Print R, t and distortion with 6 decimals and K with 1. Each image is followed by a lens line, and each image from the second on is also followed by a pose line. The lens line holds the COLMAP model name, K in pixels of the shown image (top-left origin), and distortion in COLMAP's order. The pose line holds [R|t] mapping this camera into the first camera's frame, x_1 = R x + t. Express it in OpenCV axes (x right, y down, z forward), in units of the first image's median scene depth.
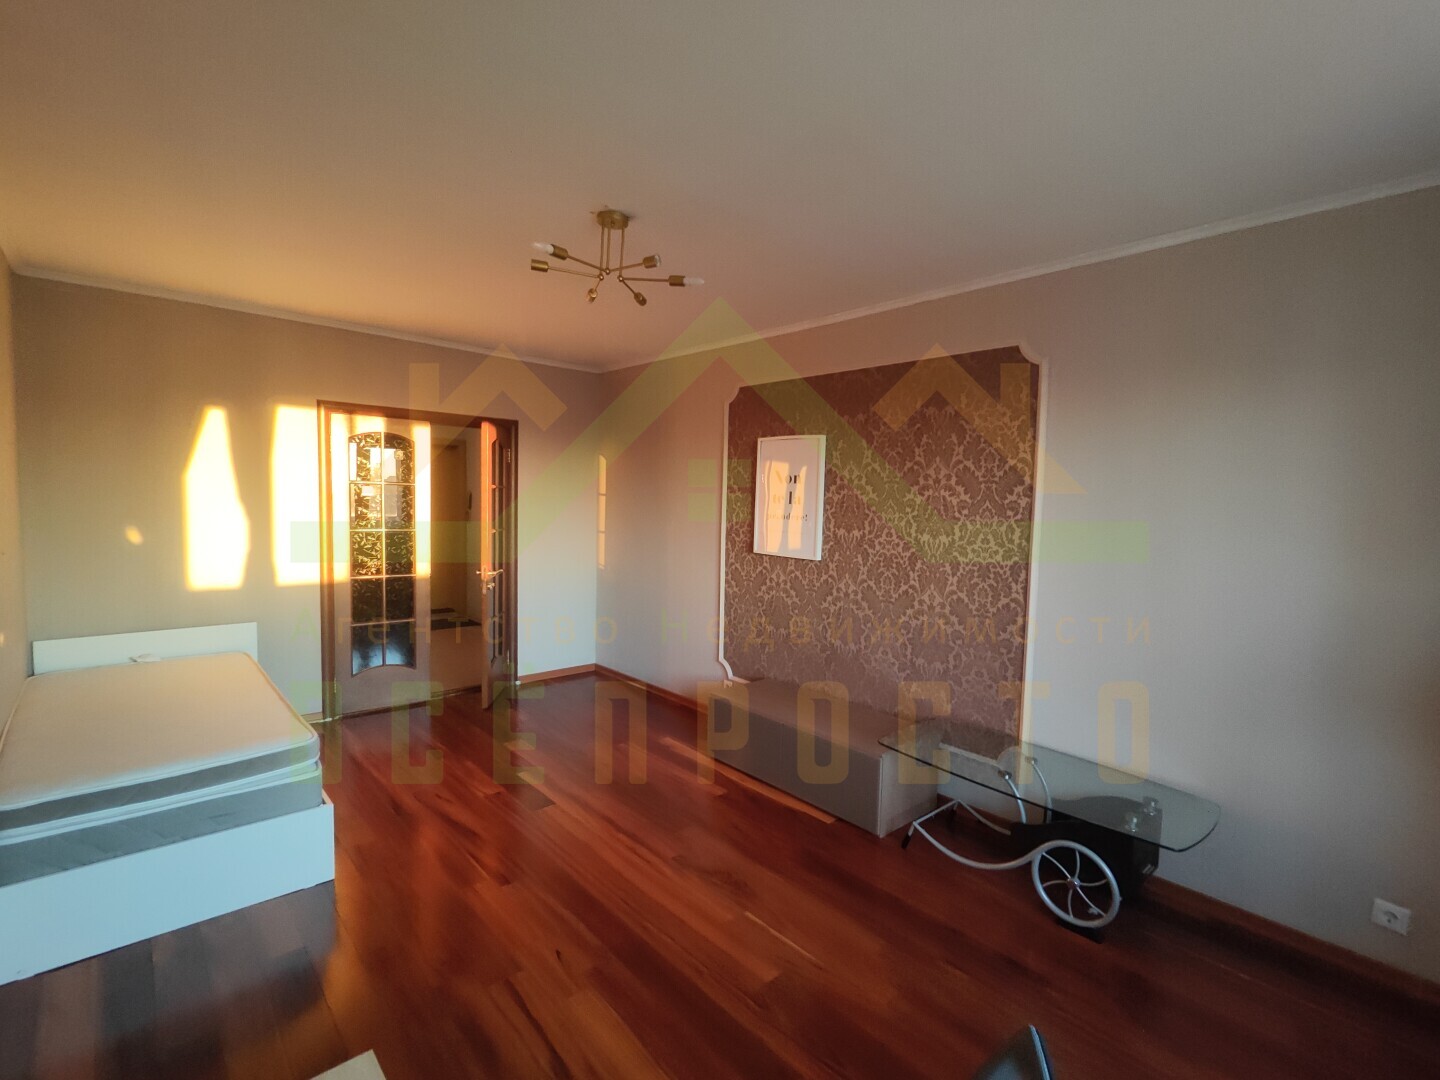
lens RADIAL K [[667.5, 0, 720.0], [0, 667.5, 540.0], [0, 0, 1]] dist [0.001467, 0.000085]
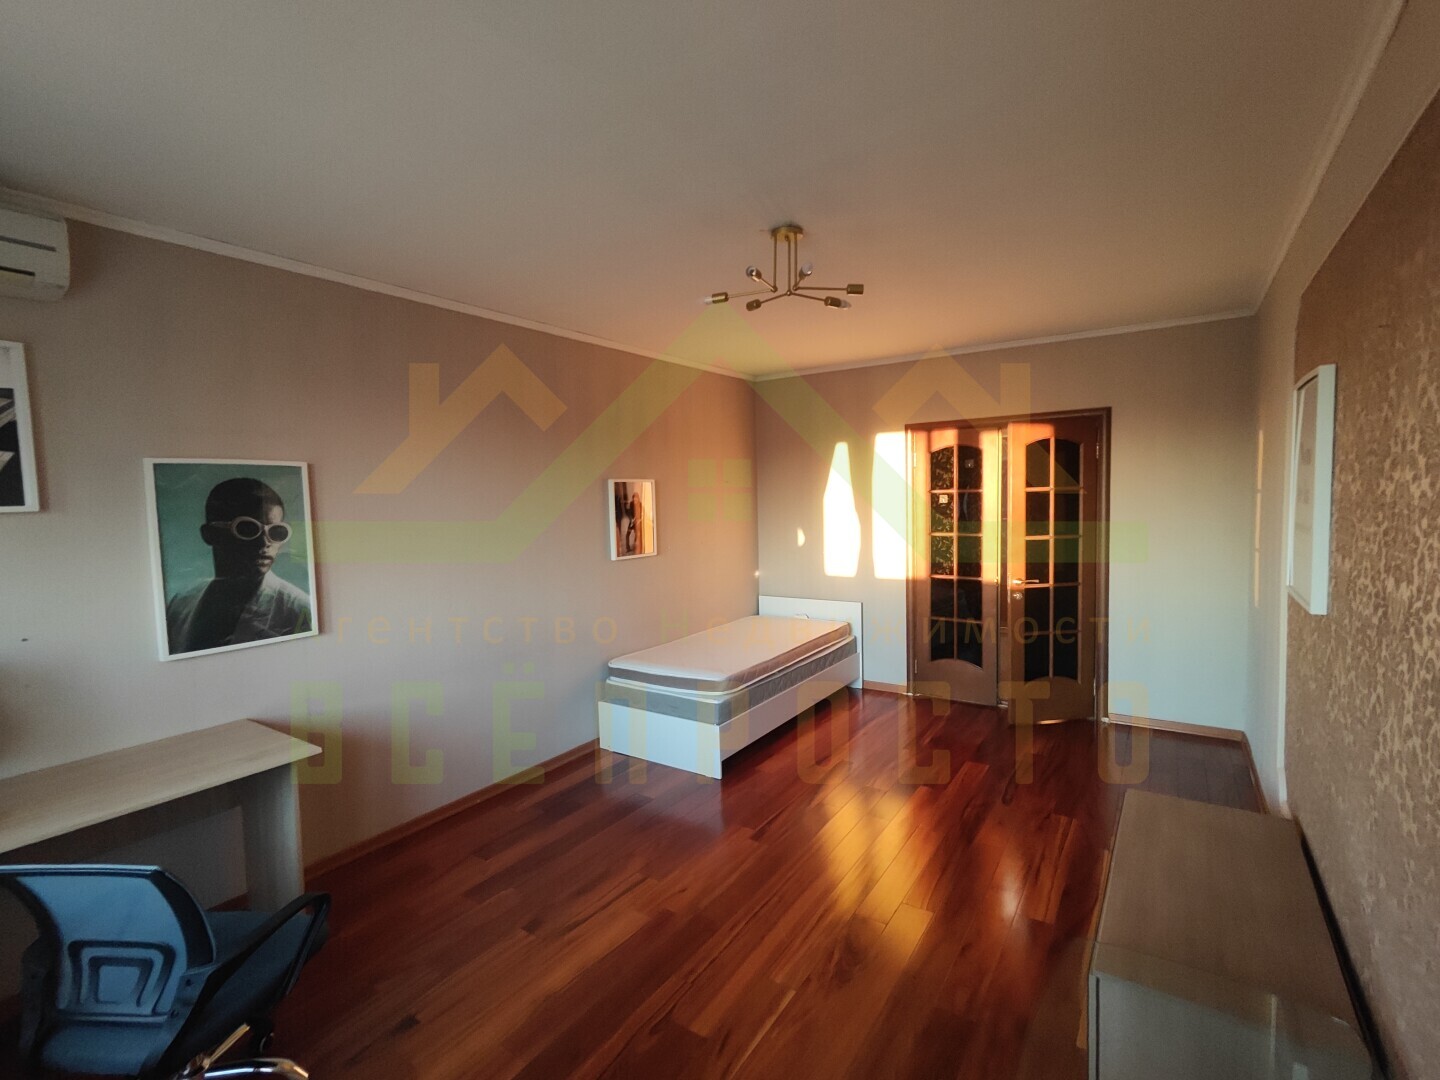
lens RADIAL K [[667.5, 0, 720.0], [0, 667.5, 540.0], [0, 0, 1]] dist [0.001467, 0.000085]
pose [[0.236327, 0.029413, -0.971228, 0.463866], [-0.026431, 0.999366, 0.023834, -0.022296], [0.971314, 0.020038, 0.236955, 0.382269]]
